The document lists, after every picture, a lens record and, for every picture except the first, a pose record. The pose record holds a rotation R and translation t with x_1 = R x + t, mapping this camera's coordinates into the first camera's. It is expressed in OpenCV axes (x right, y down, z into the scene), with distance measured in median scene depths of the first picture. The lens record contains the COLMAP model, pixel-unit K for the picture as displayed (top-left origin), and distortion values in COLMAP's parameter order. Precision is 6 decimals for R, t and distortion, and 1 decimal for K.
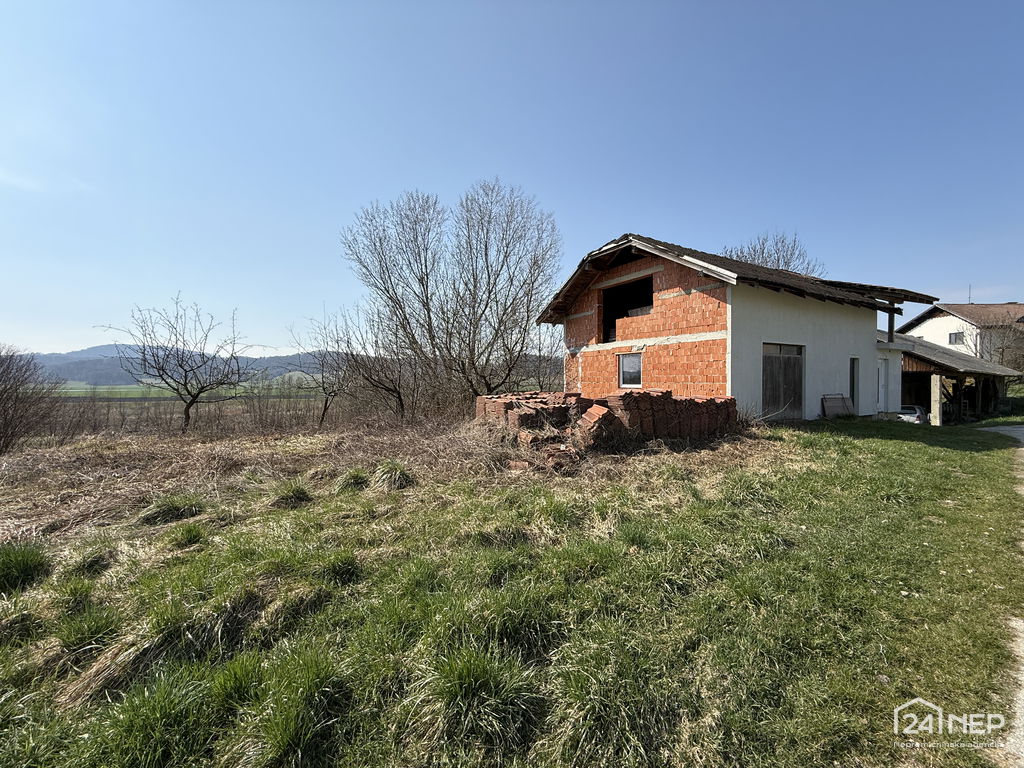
lens RADIAL K [[410.4, 0, 510.3], [0, 410.4, 385.8], [0, 0, 1]] dist [-0.002836, -0.000190]
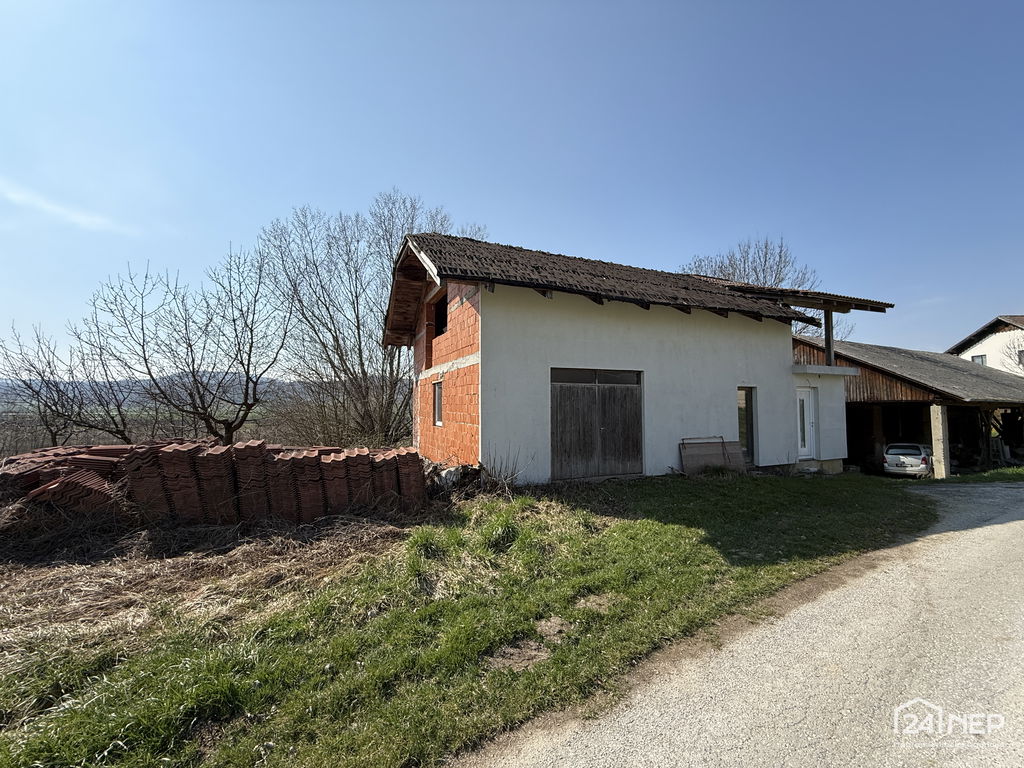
lens RADIAL K [[410.4, 0, 513.2], [0, 410.4, 382.0], [0, 0, 1]] dist [-0.002836, -0.000190]
pose [[0.993815, -0.004589, -0.110957, 0.457602], [-0.002583, 0.997921, -0.064404, -0.025483], [0.111022, 0.064292, 0.991736, 0.205905]]
